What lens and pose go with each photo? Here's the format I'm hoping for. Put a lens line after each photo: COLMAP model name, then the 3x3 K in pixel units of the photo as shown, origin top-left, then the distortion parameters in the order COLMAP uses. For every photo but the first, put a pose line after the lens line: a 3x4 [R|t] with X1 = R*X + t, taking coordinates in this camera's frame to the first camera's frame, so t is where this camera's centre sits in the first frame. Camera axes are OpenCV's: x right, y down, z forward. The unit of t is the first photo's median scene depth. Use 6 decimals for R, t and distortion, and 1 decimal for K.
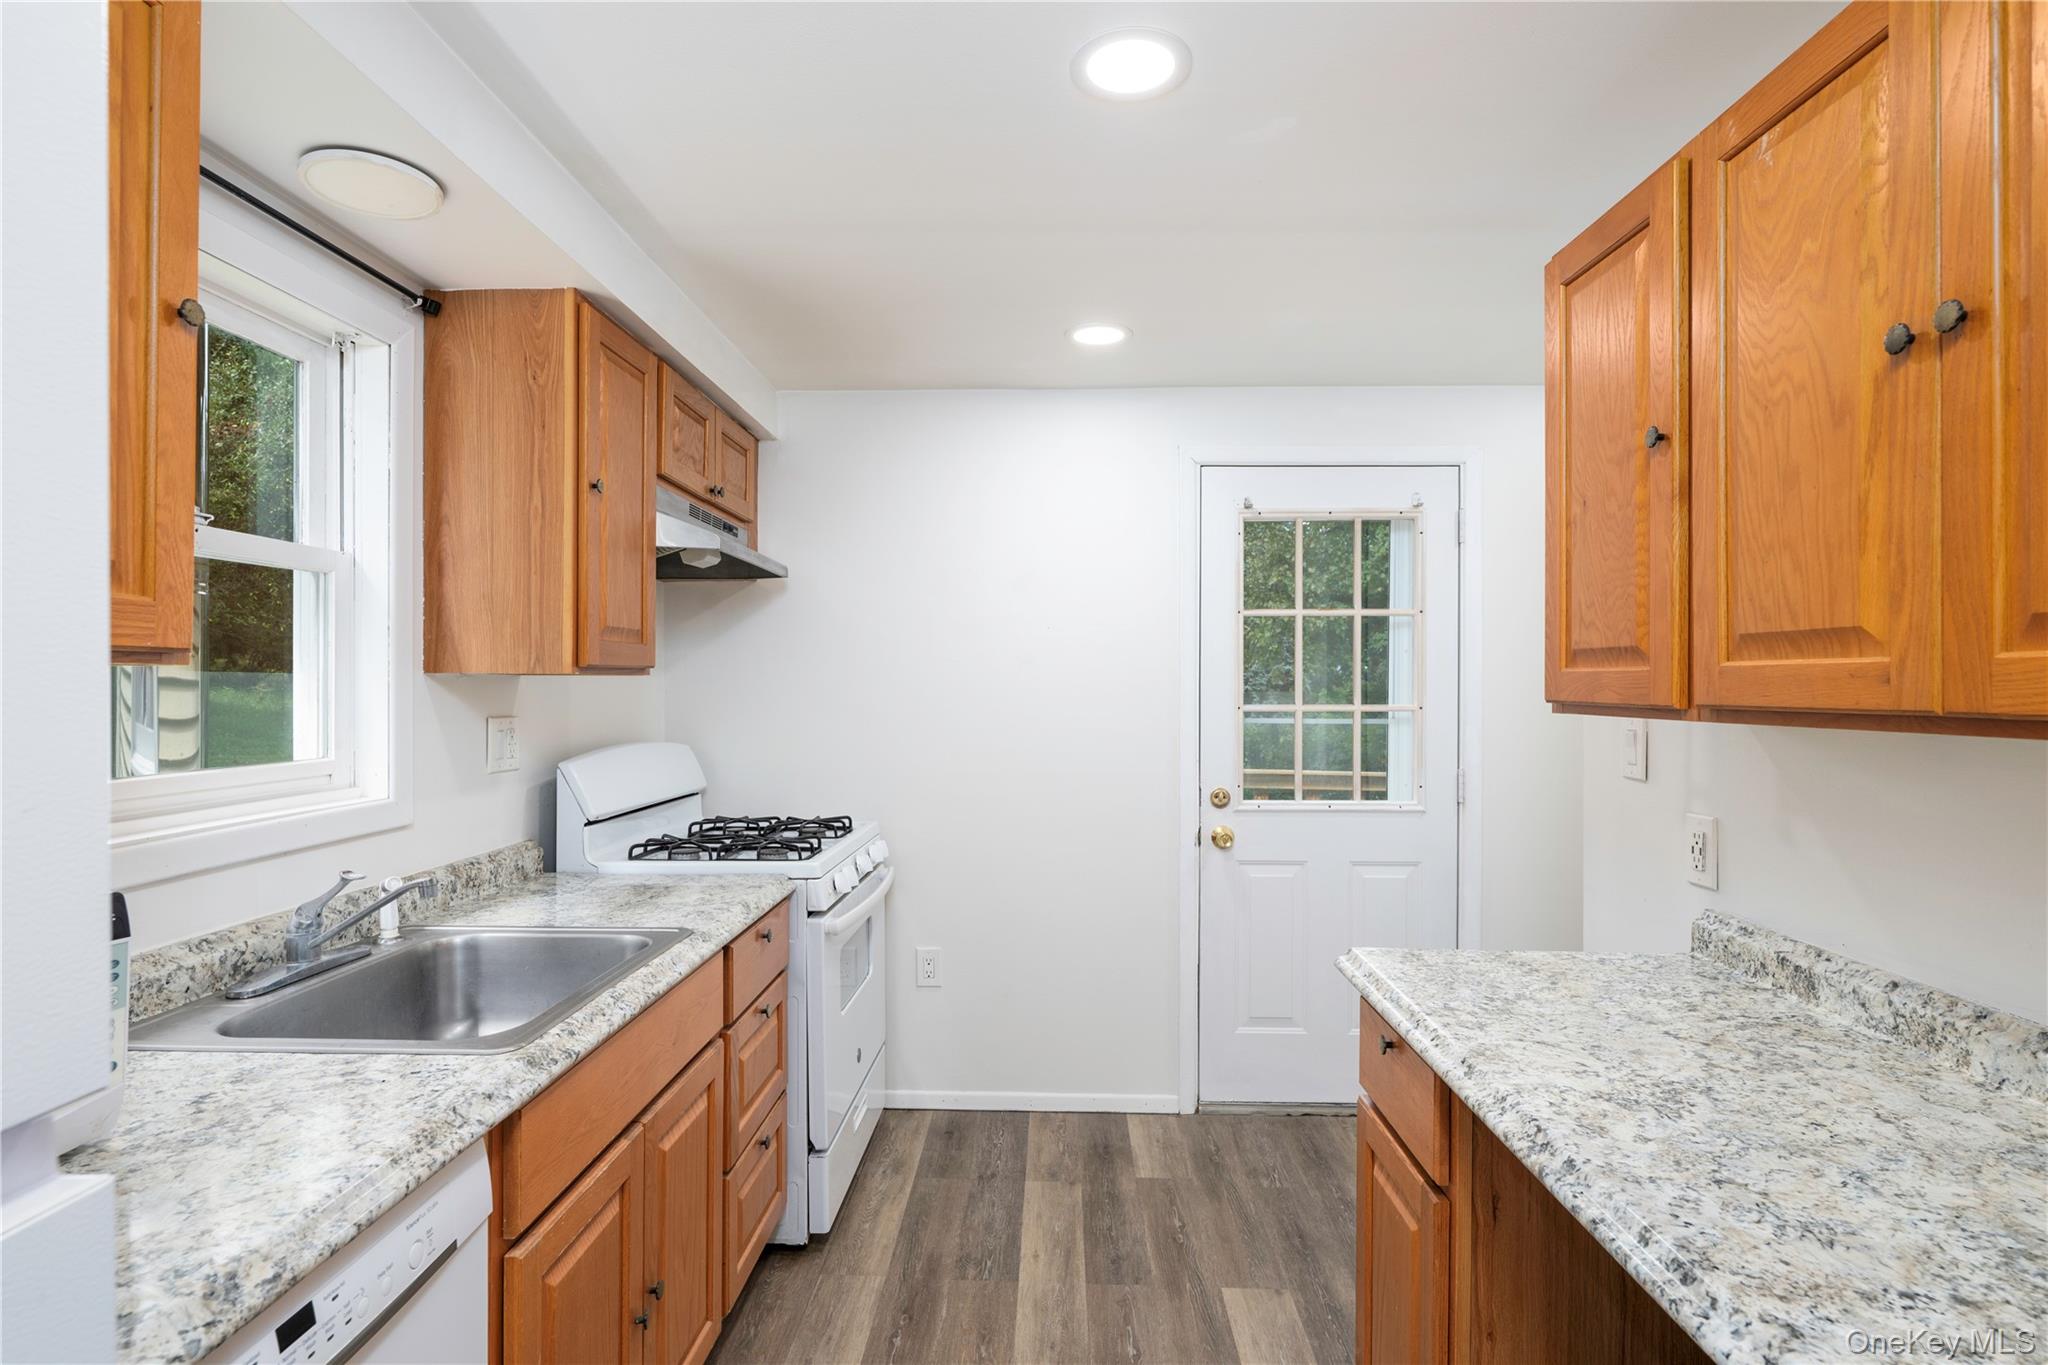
lens RADIAL K [[1028.6, 0, 1016.5], [0, 1028.6, 682.1], [0, 0, 1]] dist [0.002837, 0.000324]
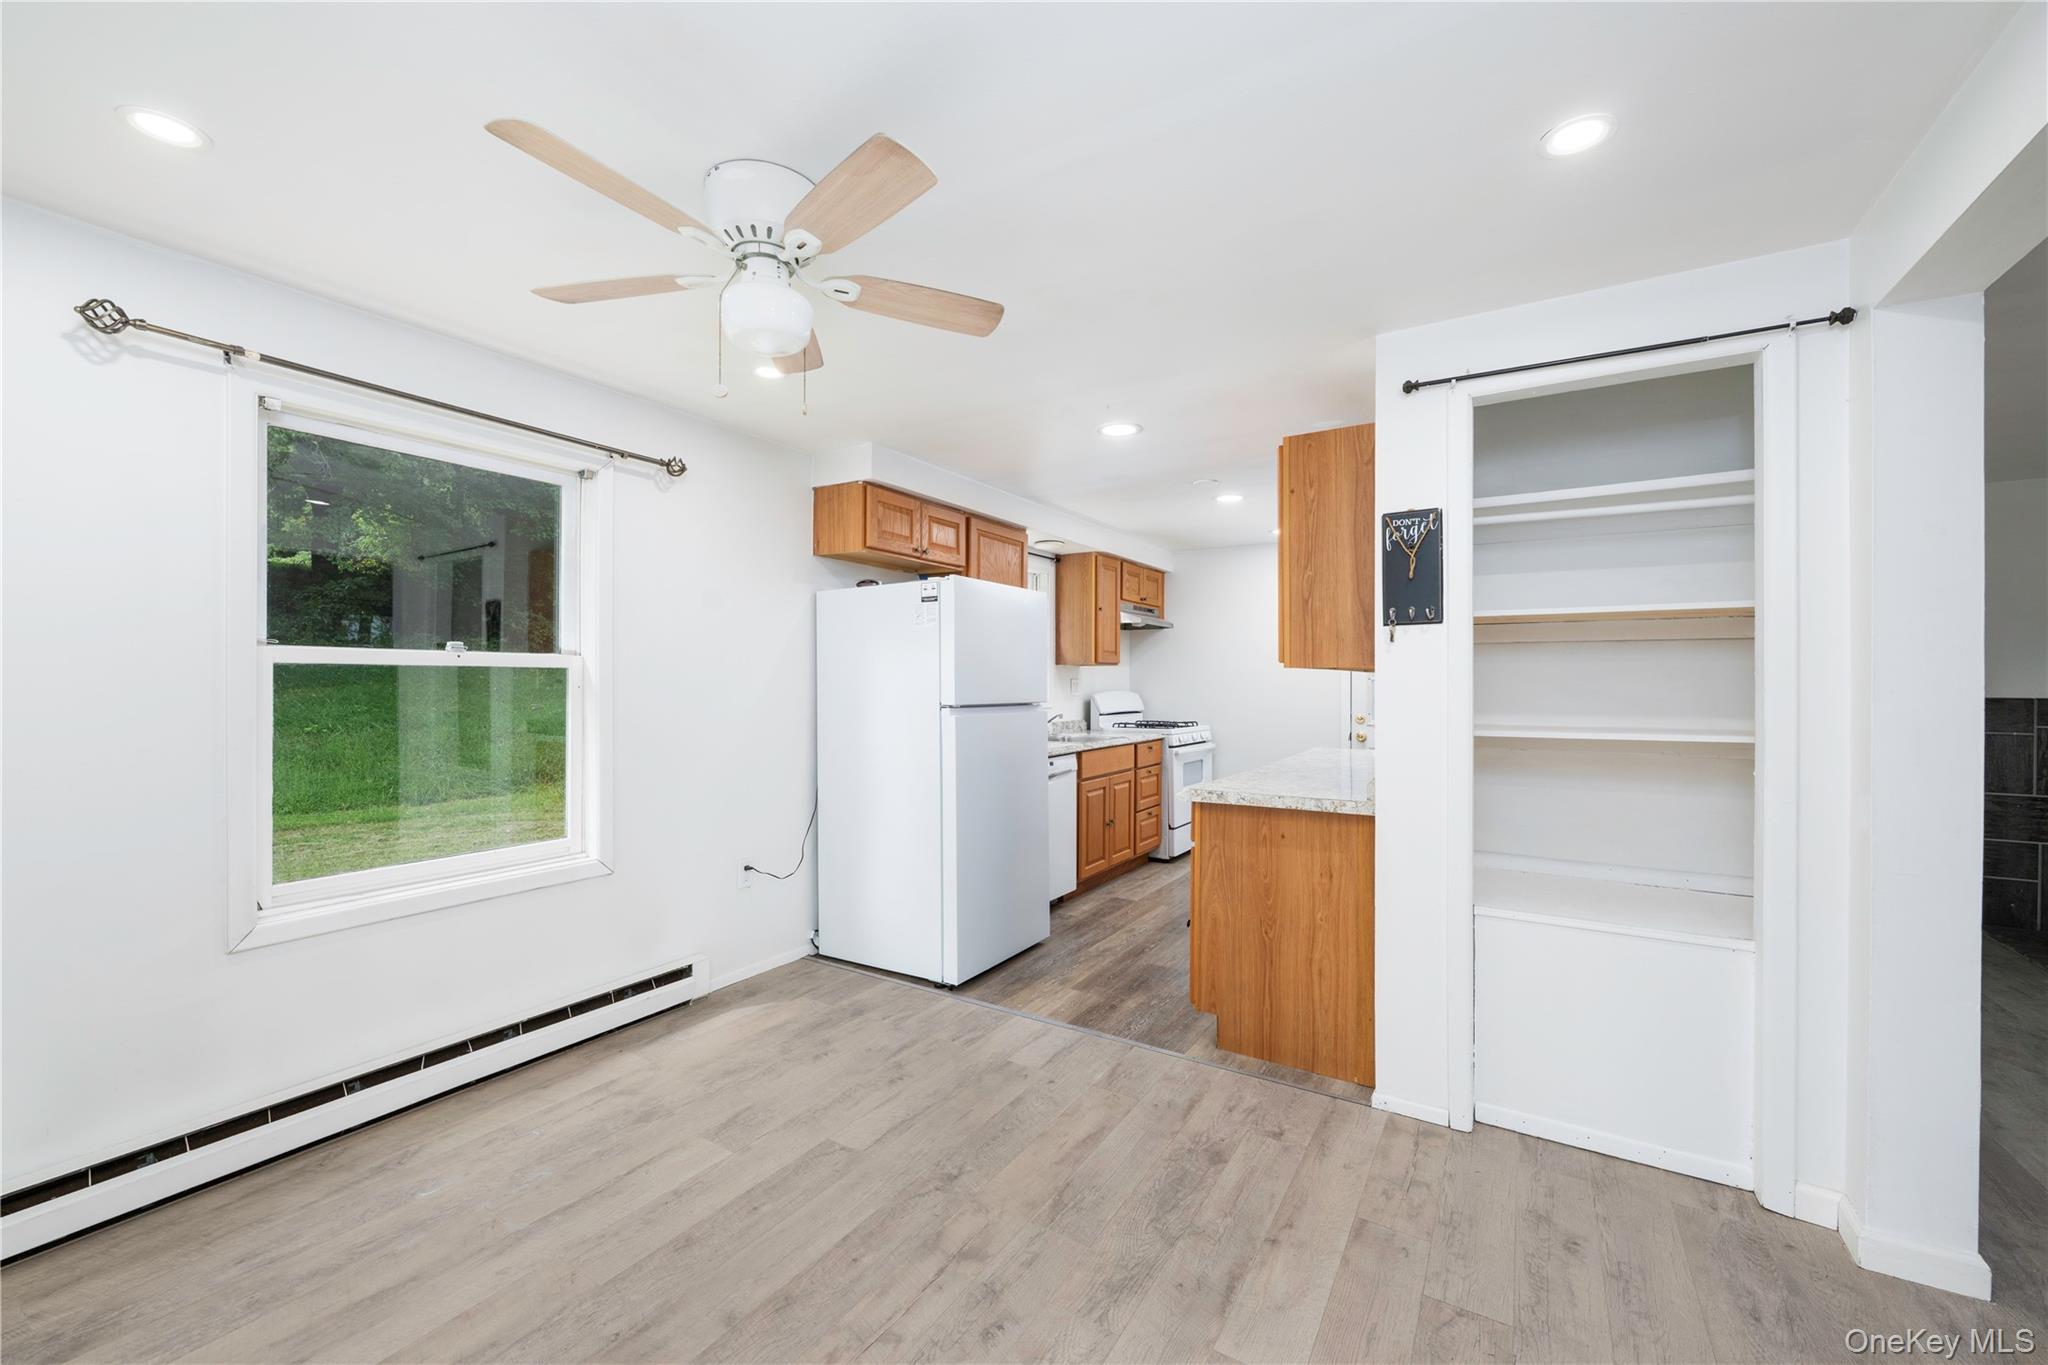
lens RADIAL K [[836.0, 0, 1008.2], [0, 836.0, 677.7], [0, 0, 1]] dist [0.001200, -0.000235]
pose [[0.863207, -0.001159, -0.504848, 0.693823], [-0.000272, 0.999996, -0.002761, 0.040581], [0.504850, 0.002521, 0.863204, -1.478738]]
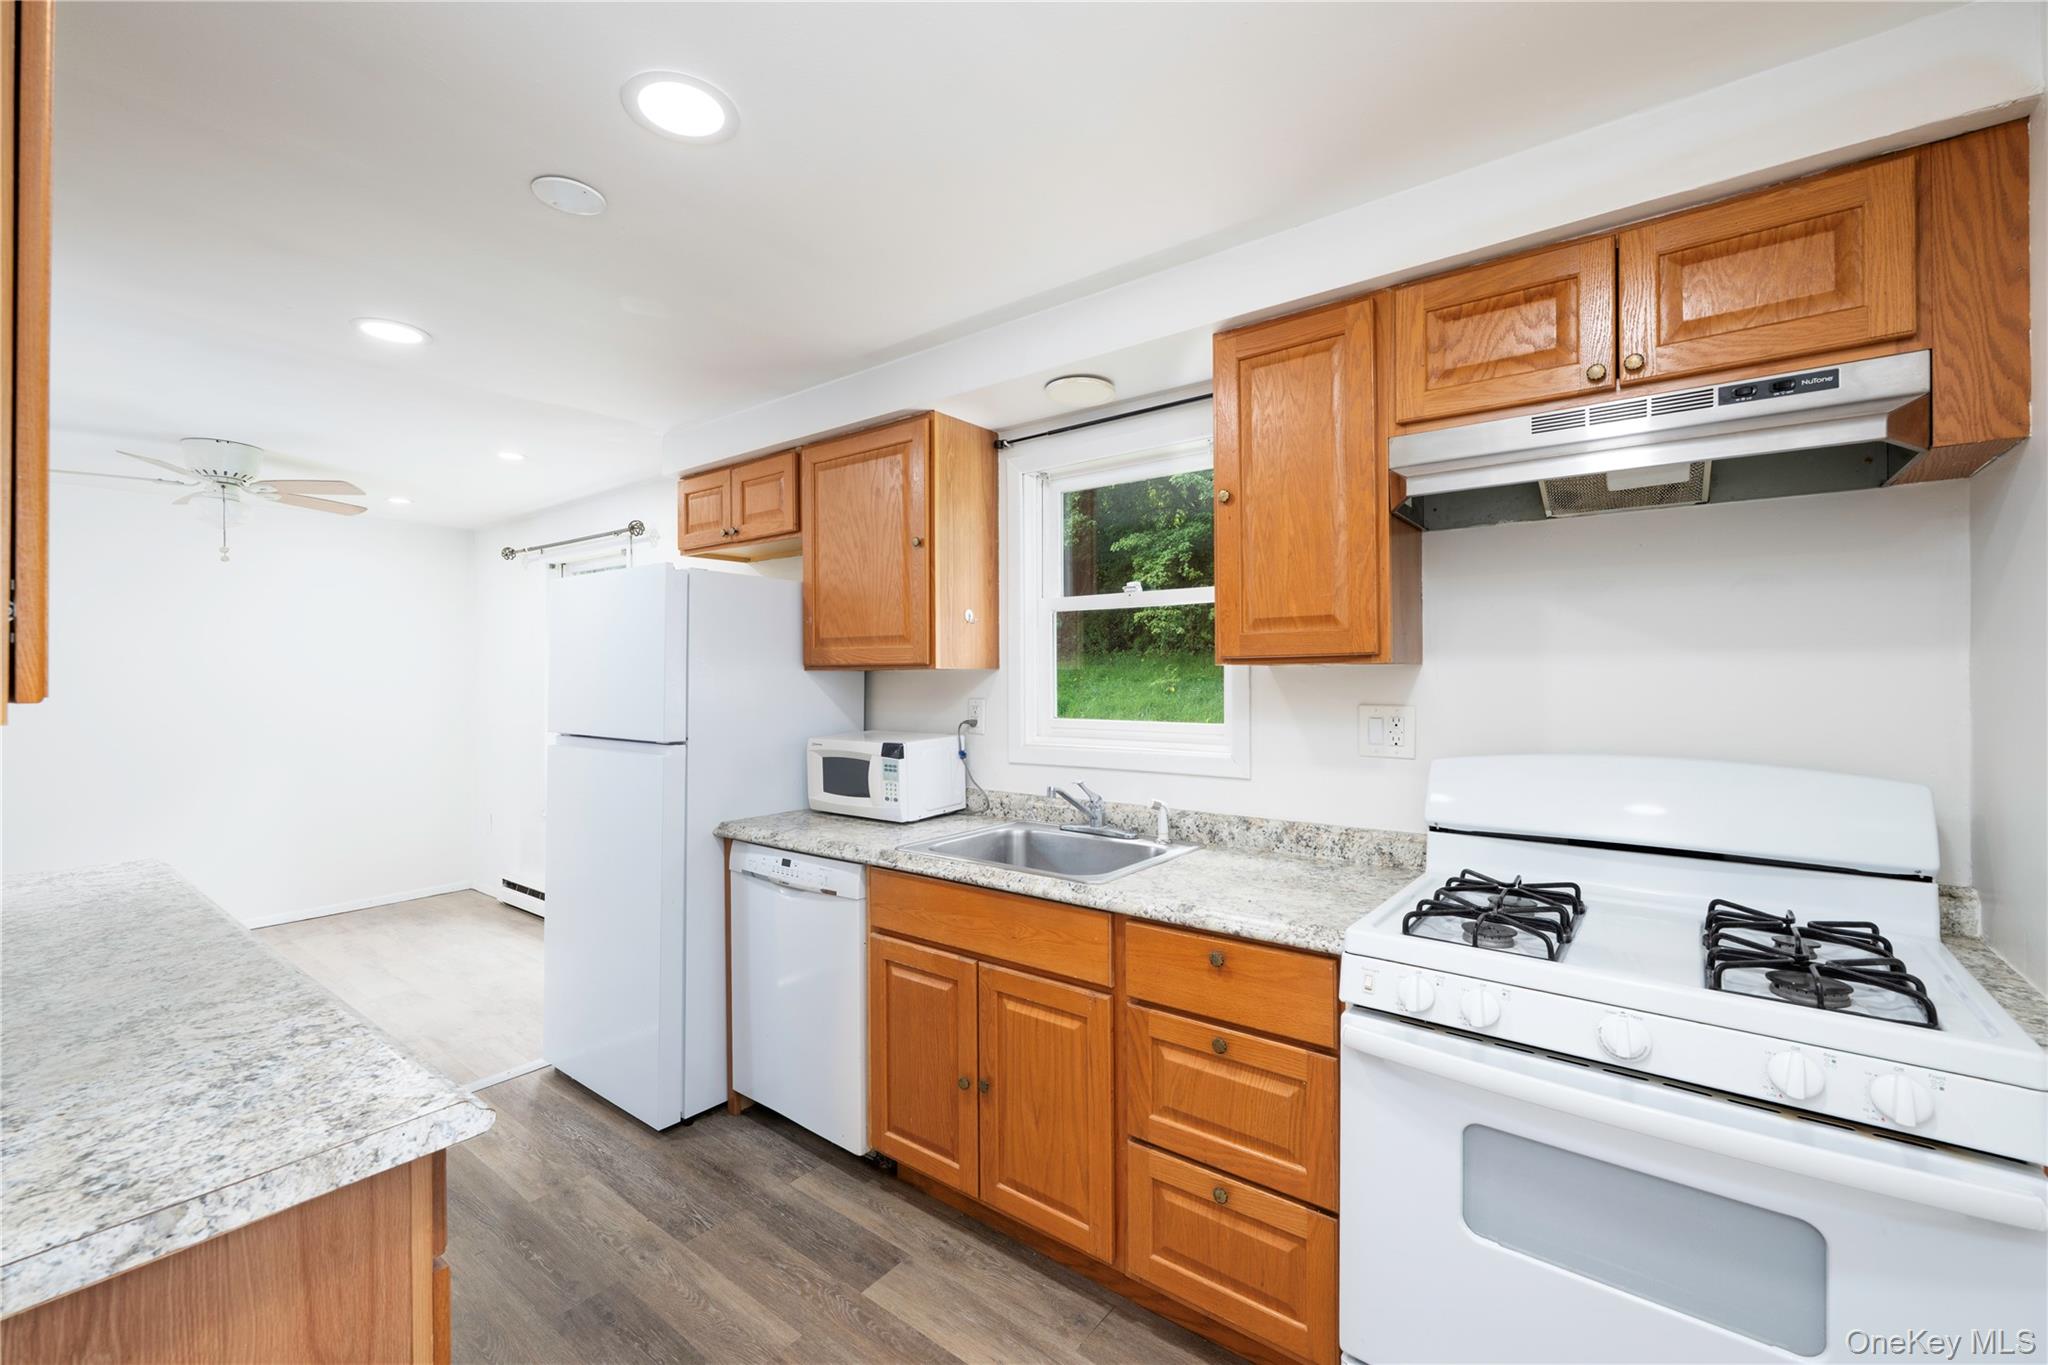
lens RADIAL K [[836.0, 0, 1011.8], [0, 836.0, 677.1], [0, 0, 1]] dist [0.001200, -0.000235]
pose [[-0.586591, -0.001255, -0.809882, 0.456858], [0.004295, 0.999980, -0.004660, 0.008470], [0.809872, -0.006212, -0.586574, 1.321923]]
